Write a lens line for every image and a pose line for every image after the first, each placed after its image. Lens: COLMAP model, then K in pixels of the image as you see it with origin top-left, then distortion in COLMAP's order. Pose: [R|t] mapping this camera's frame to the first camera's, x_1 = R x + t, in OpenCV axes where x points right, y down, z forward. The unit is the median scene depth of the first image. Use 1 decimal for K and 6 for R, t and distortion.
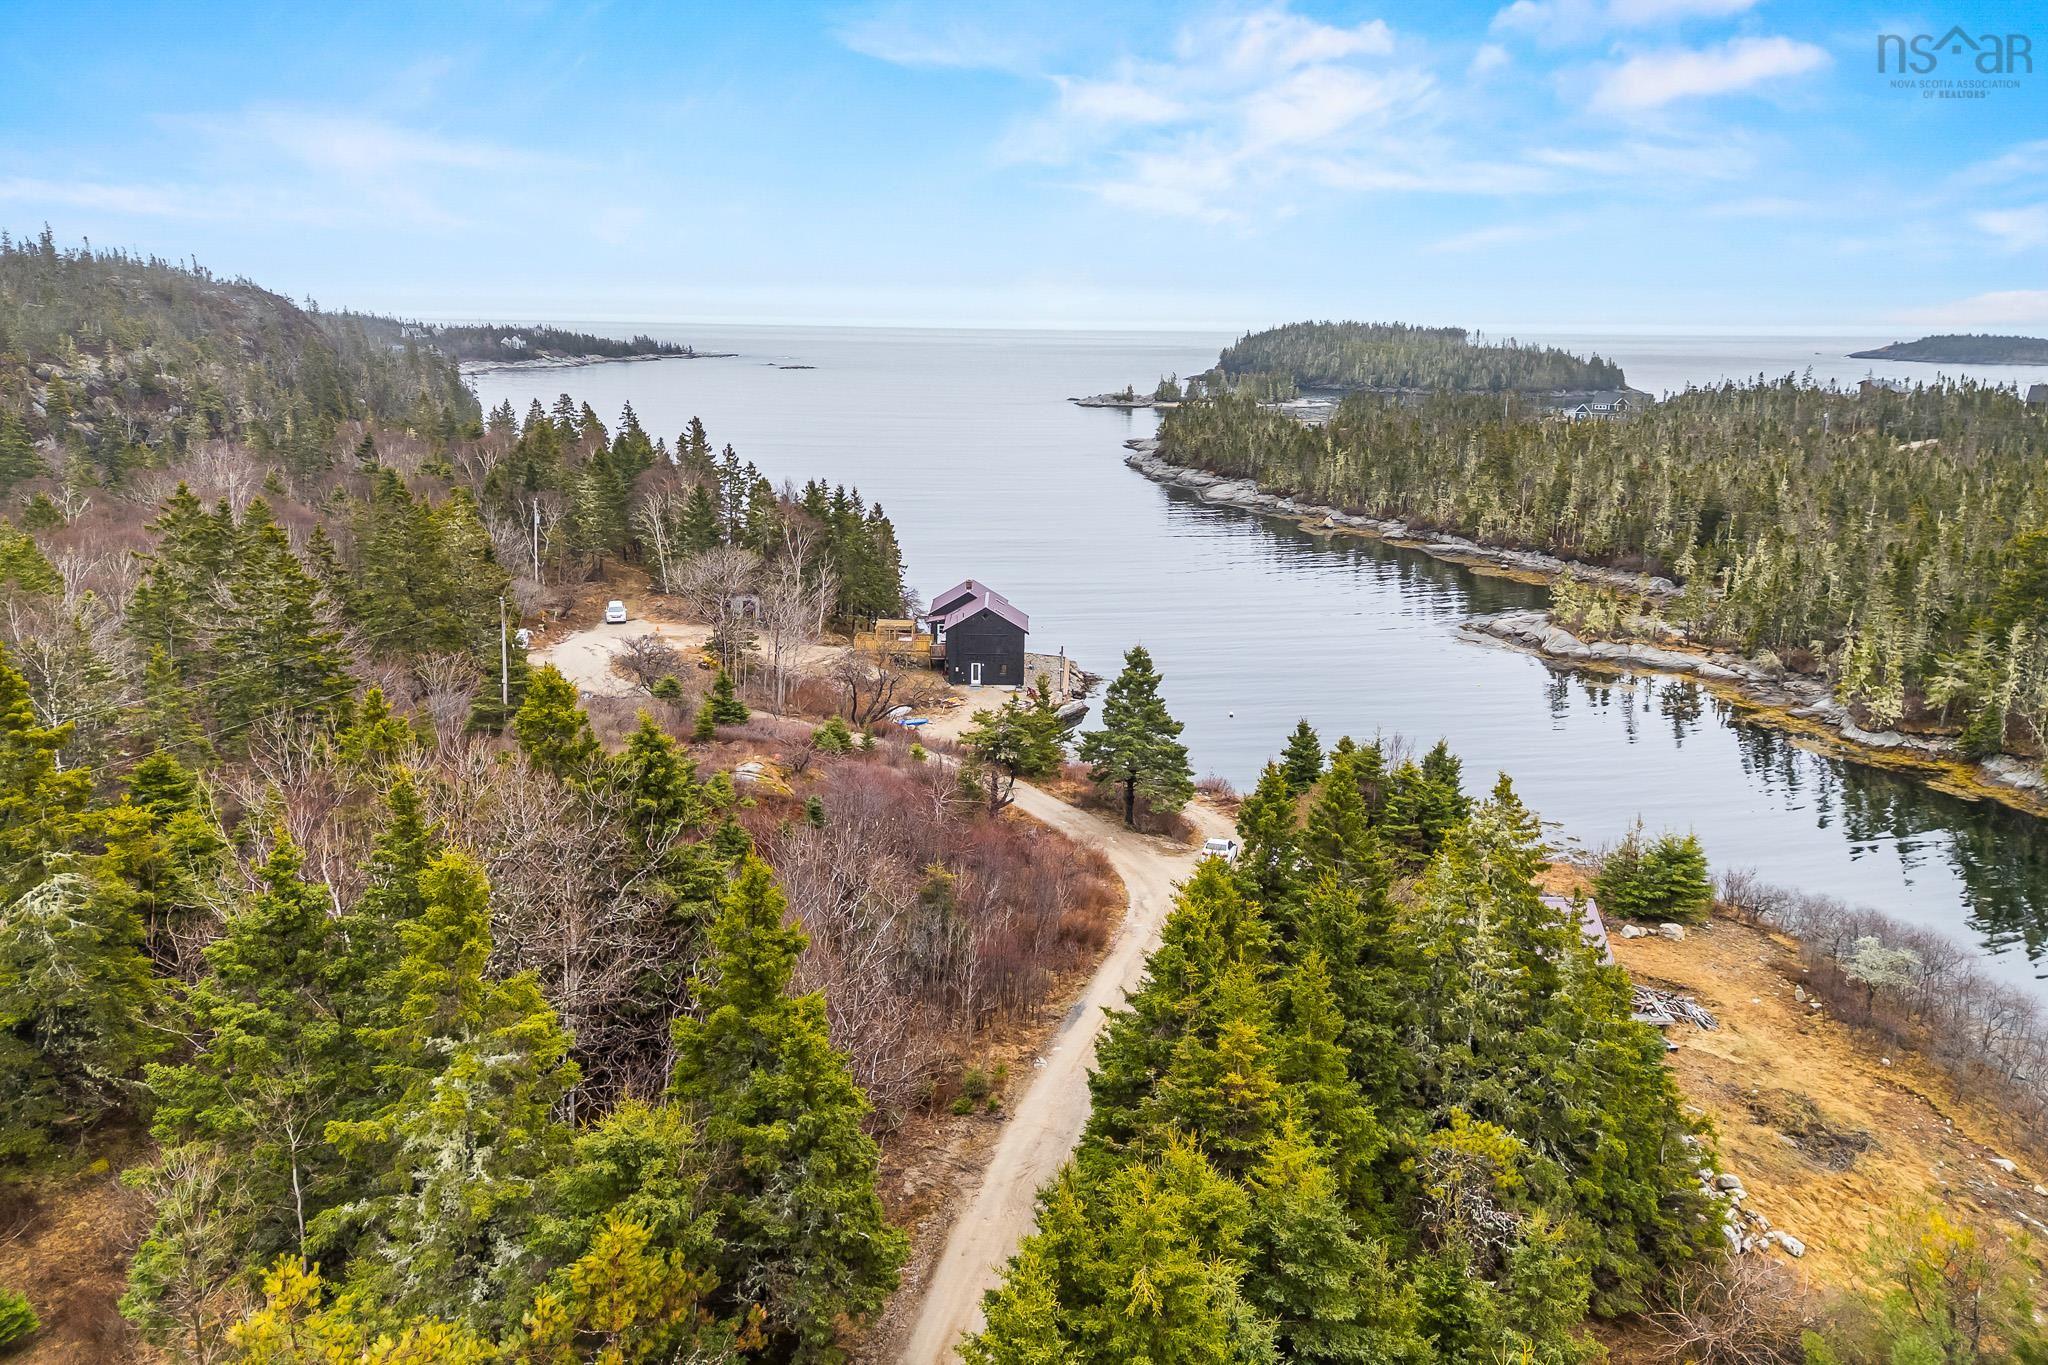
lens RADIAL K [[1493.7, 0, 1021.8], [0, 1493.7, 619.8], [0, 0, 1]] dist [0.111798, -0.129681]
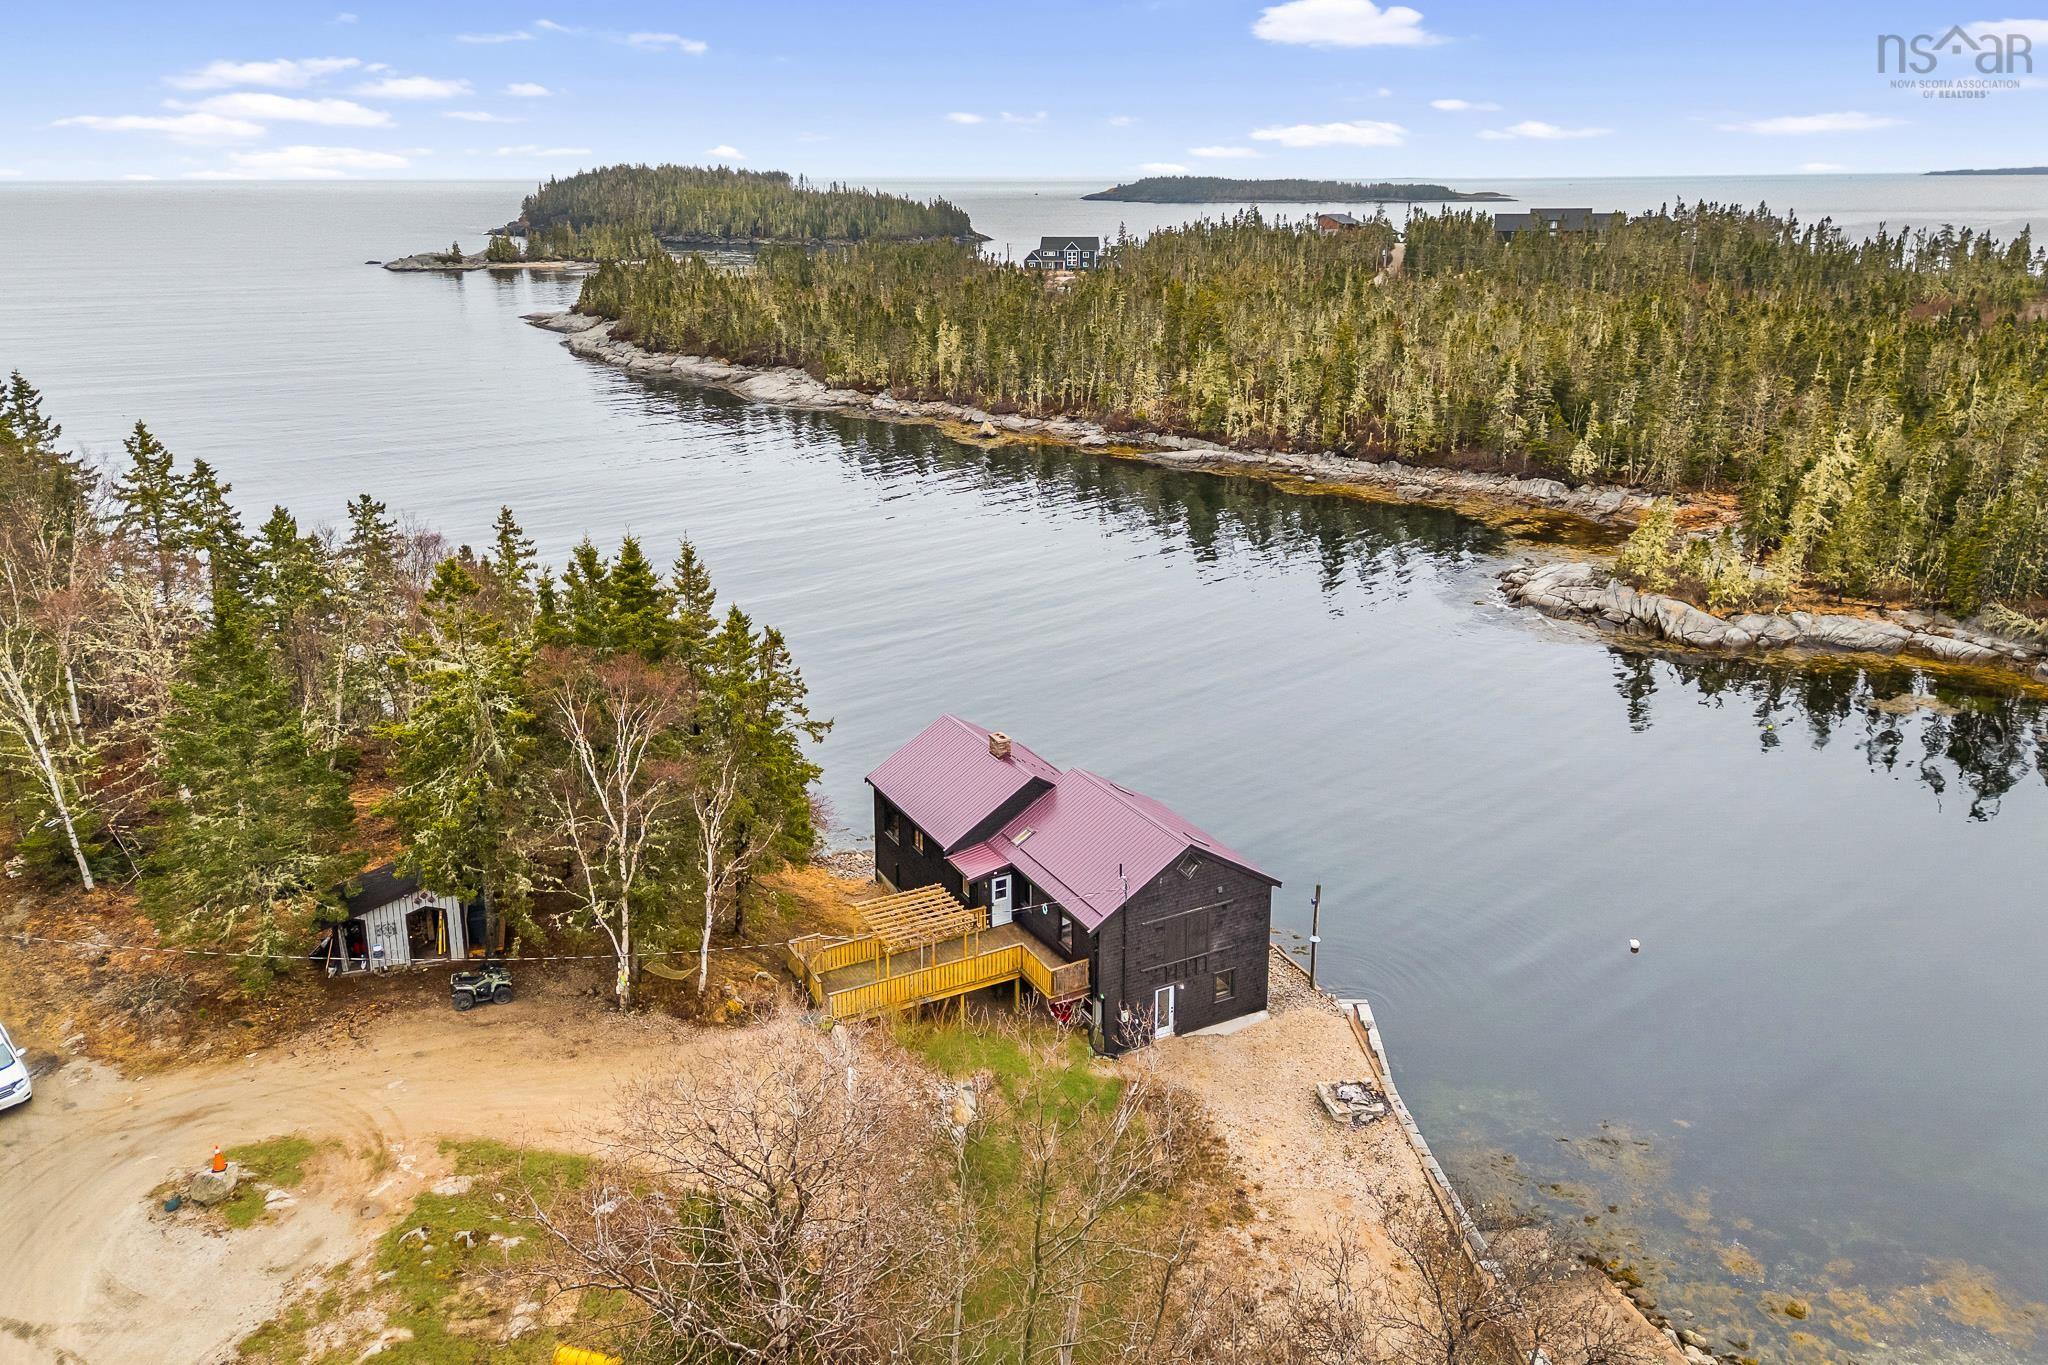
lens RADIAL K [[1493.7, 0, 1021.8], [0, 1493.7, 619.8], [0, 0, 1]] dist [0.111798, -0.129681]
pose [[0.889615, -0.146021, 0.432740, -0.094175], [0.104826, 0.987499, 0.117718, -0.049145], [-0.444519, -0.059362, 0.893800, 0.292183]]
